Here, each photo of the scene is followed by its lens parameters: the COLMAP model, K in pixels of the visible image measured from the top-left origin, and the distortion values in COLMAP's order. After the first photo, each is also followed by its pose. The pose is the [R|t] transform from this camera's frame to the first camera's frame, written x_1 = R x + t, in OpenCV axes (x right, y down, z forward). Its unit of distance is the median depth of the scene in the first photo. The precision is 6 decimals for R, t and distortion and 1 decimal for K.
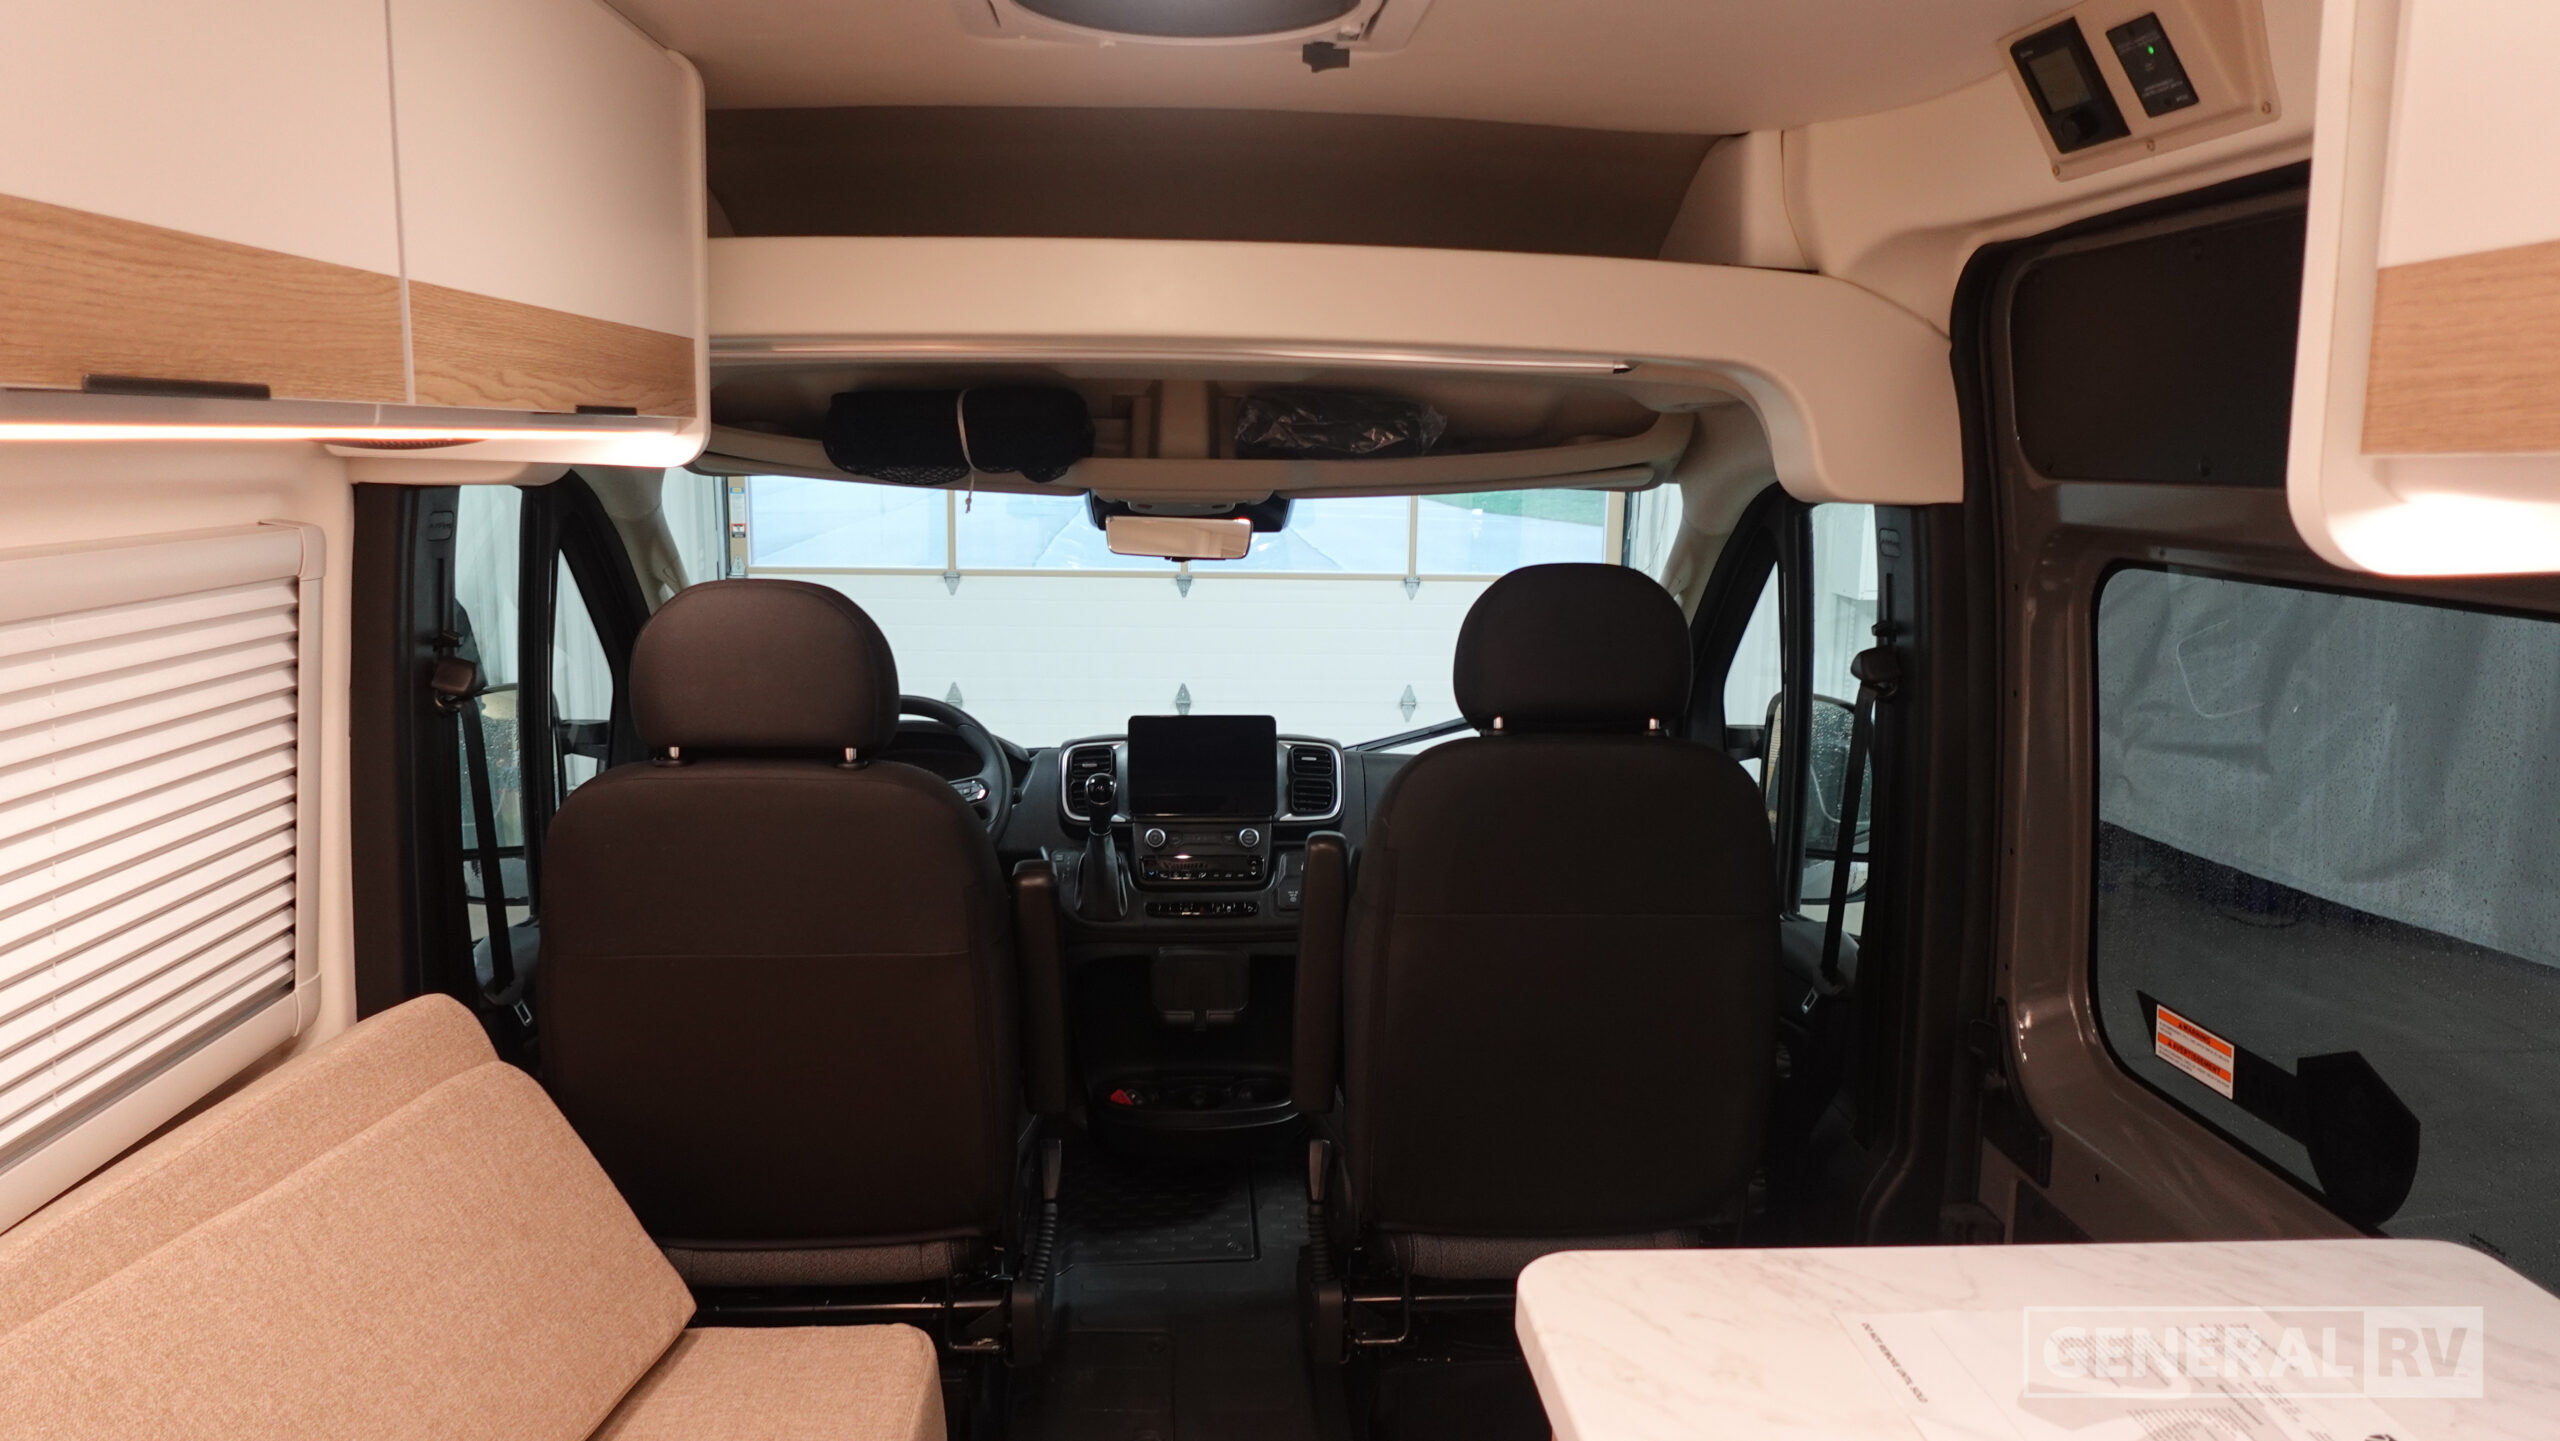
lens RADIAL K [[1702.7, 0, 1288.4], [0, 1702.7, 721.8], [0, 0, 1]] dist [-0.006906, 0.008020]
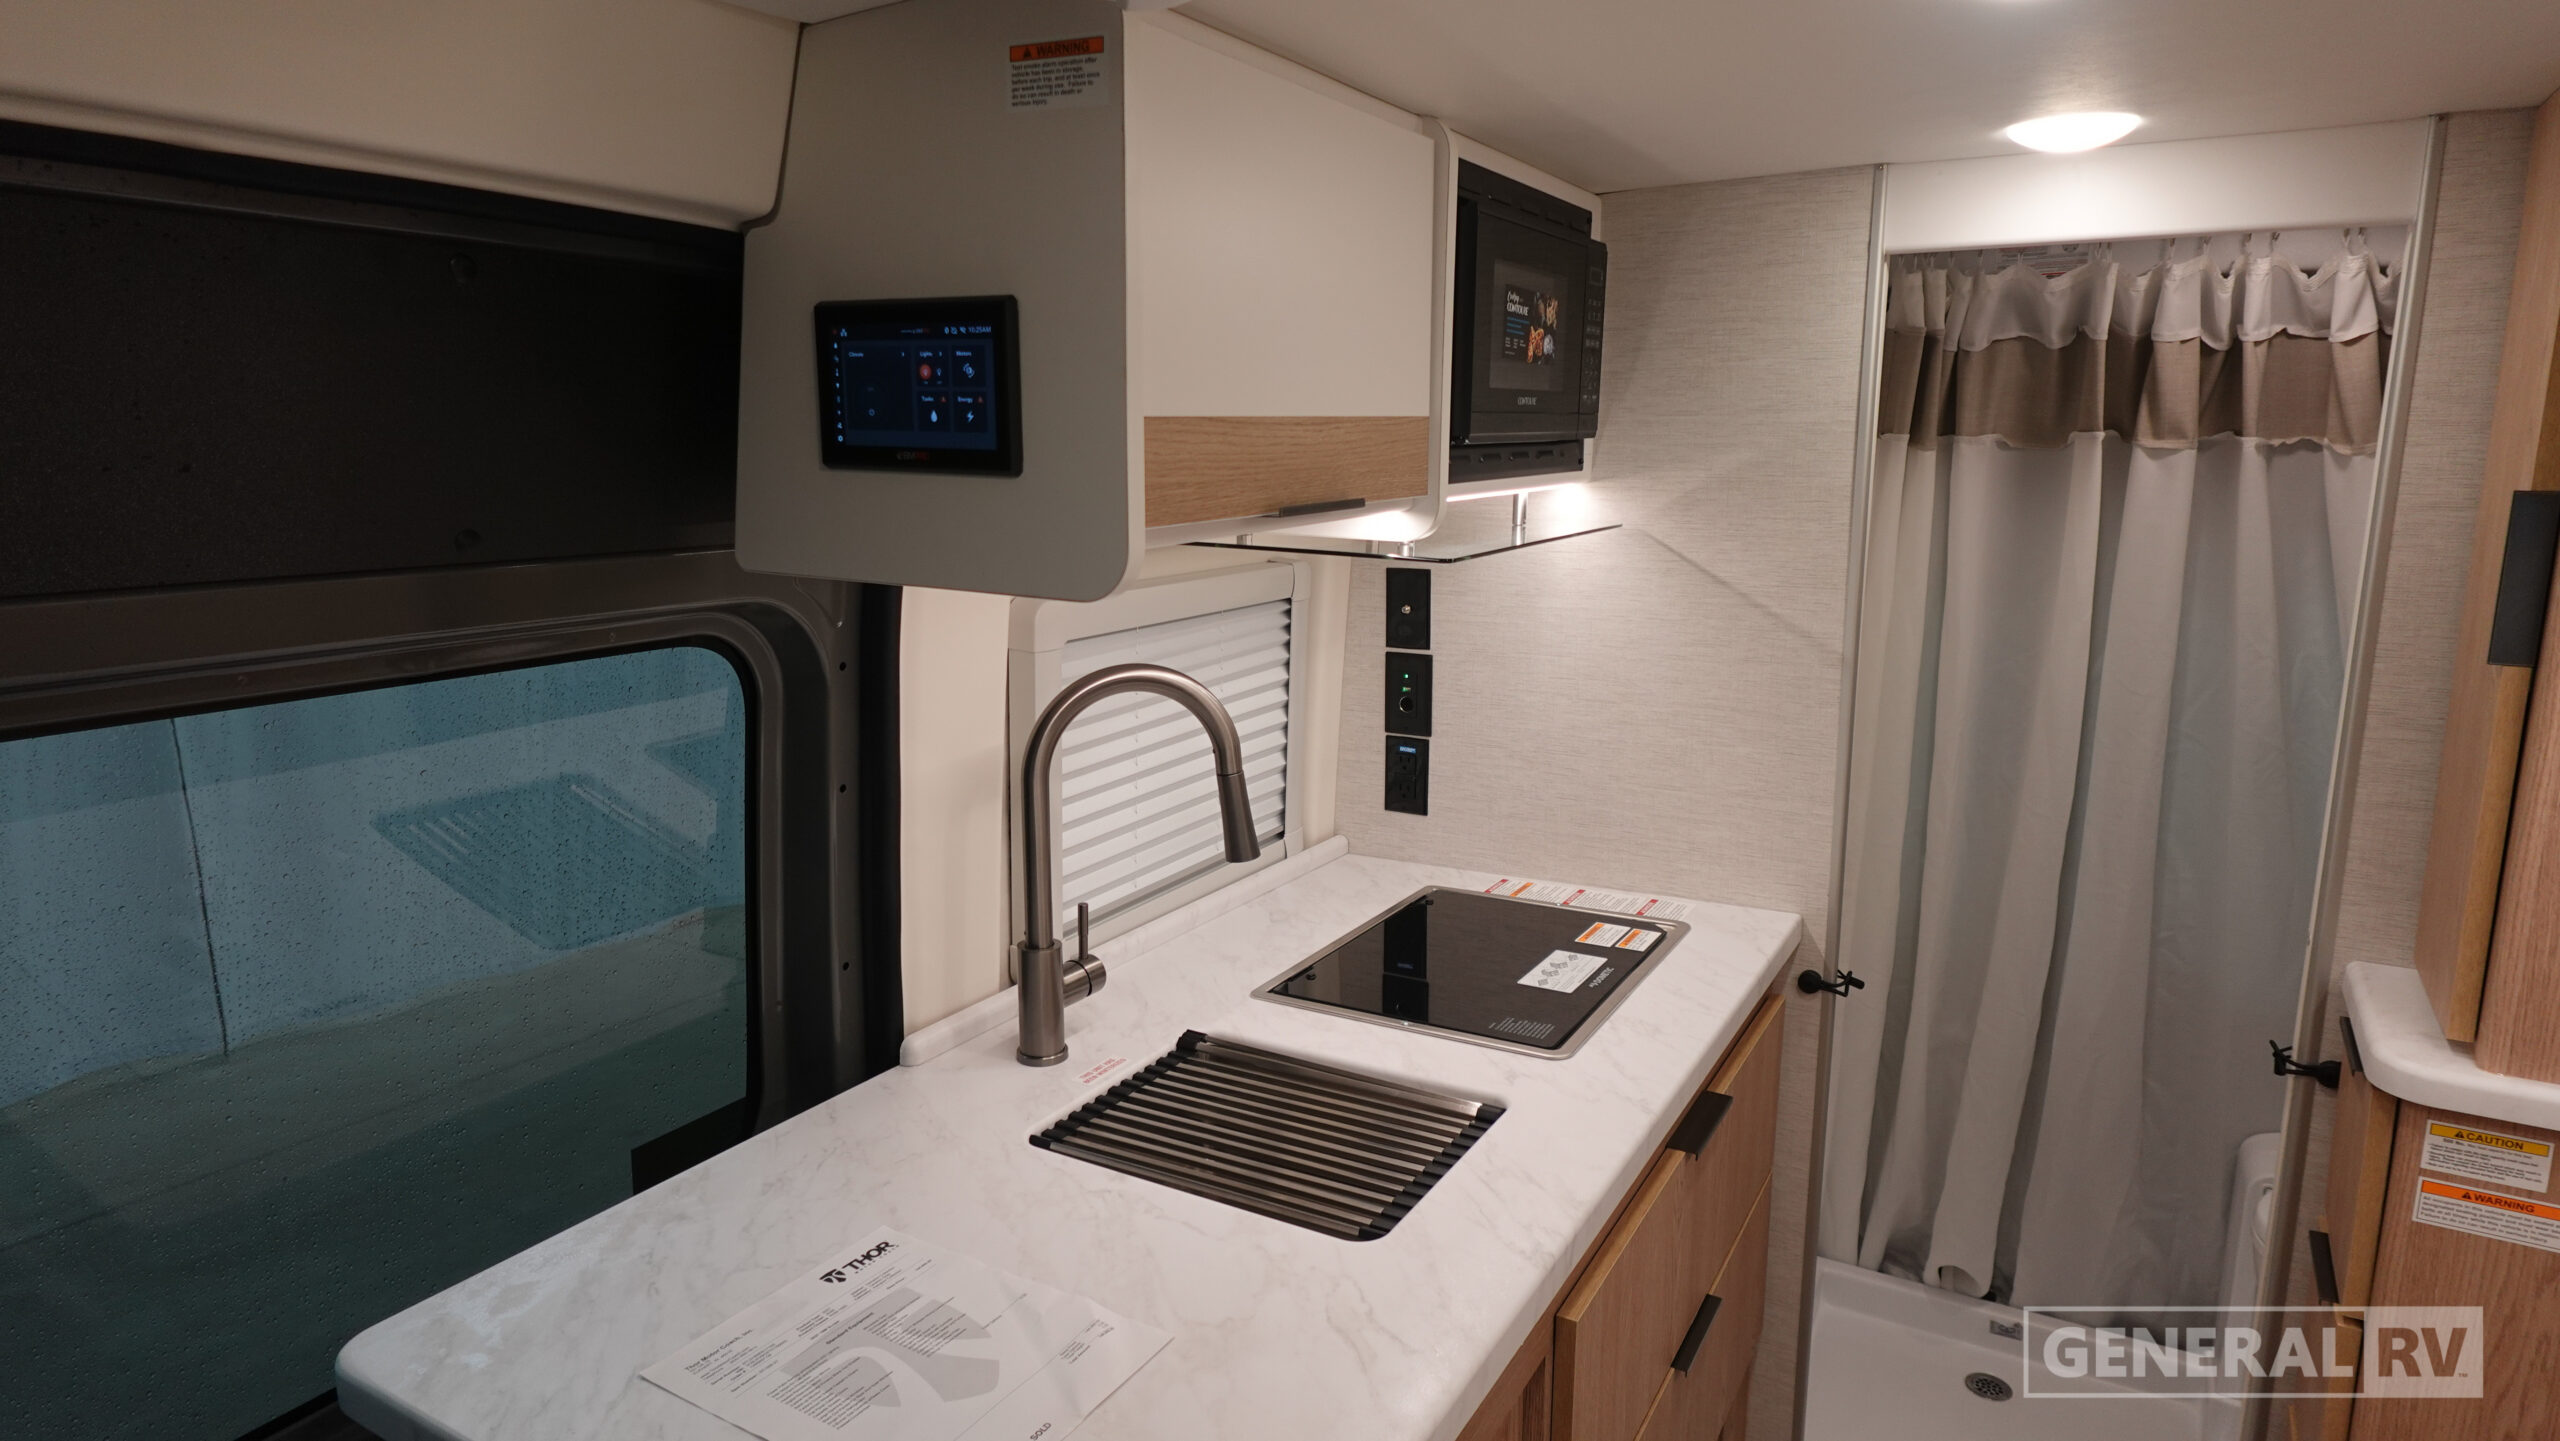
lens RADIAL K [[1449.4, 0, 1283.1], [0, 1449.4, 715.7], [0, 0, 1]] dist [0.000132, 0.001159]
pose [[-0.821692, -0.115663, 0.558072, -0.296644], [0.080878, 0.945618, 0.315065, -0.429810], [-0.564164, 0.304022, -0.767652, 2.118596]]
